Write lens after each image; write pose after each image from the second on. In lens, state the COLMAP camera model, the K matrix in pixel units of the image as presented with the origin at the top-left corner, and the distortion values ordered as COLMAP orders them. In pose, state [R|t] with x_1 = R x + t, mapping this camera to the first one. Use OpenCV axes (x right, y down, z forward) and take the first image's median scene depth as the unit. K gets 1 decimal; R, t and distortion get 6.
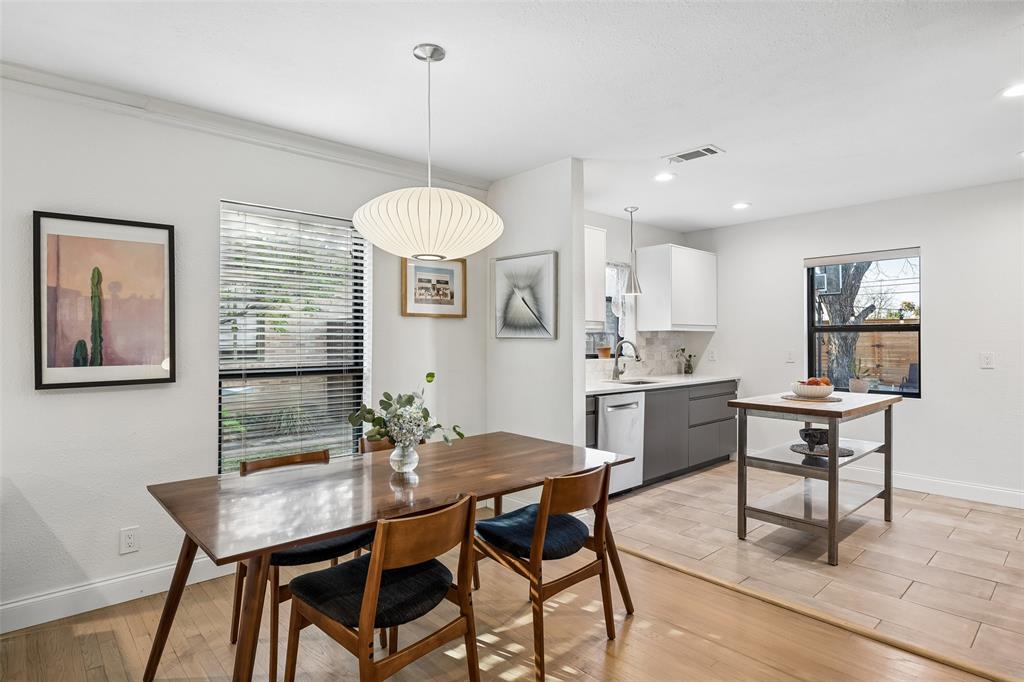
lens RADIAL K [[551.0, 0, 504.5], [0, 551.0, 336.5], [0, 0, 1]] dist [-0.002011, 0.000876]
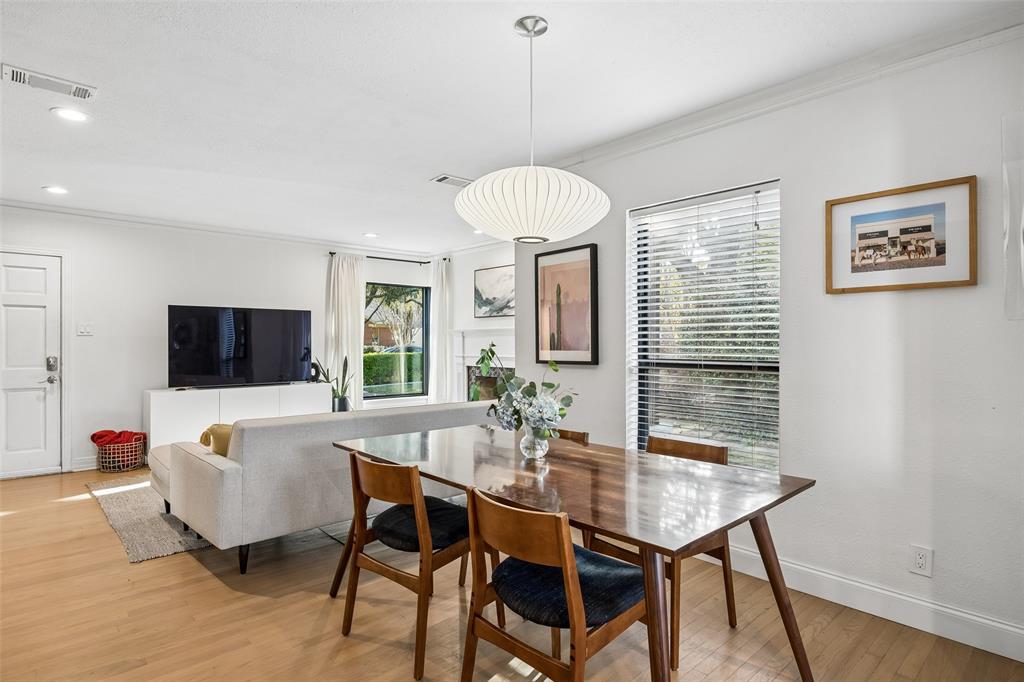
lens RADIAL K [[551.0, 0, 510.6], [0, 551.0, 339.6], [0, 0, 1]] dist [-0.002011, 0.000876]
pose [[0.002211, 0.005287, -0.999984, 0.416937], [0.015726, 0.999862, 0.005321, 0.008144], [0.999874, -0.015738, 0.002128, 0.489553]]
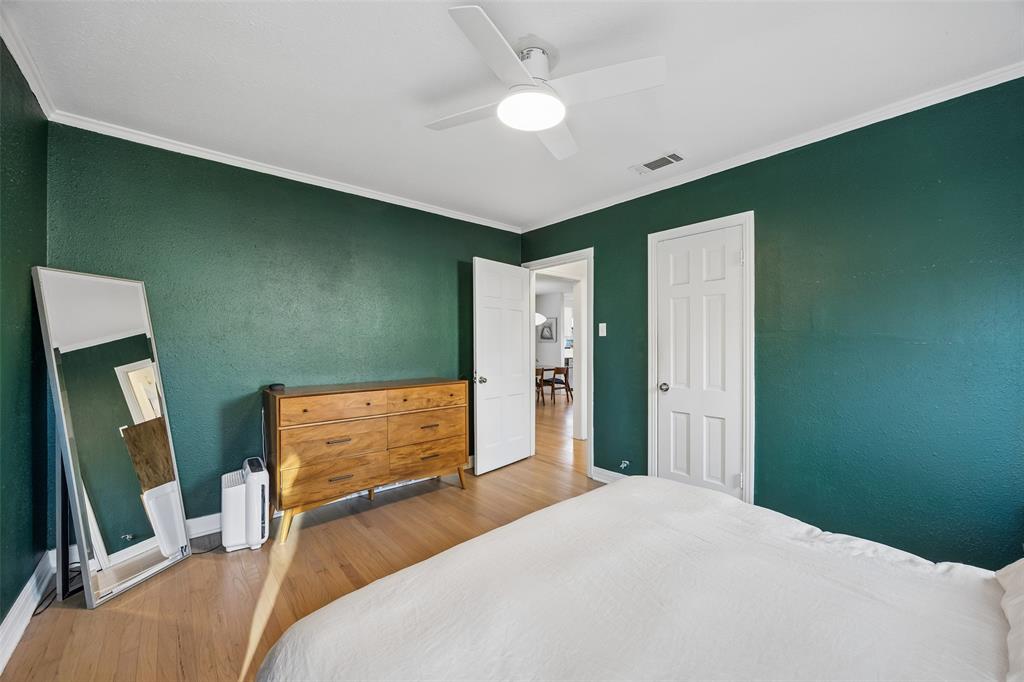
lens RADIAL K [[395.9, 0, 509.9], [0, 395.9, 342.4], [0, 0, 1]] dist [-0.003502, -0.000168]
pose [[0.999938, -0.000025, -0.011160, -0.130735], [0.000045, 0.999998, 0.001738, 0.002936], [0.011160, -0.001738, 0.999936, -1.155953]]
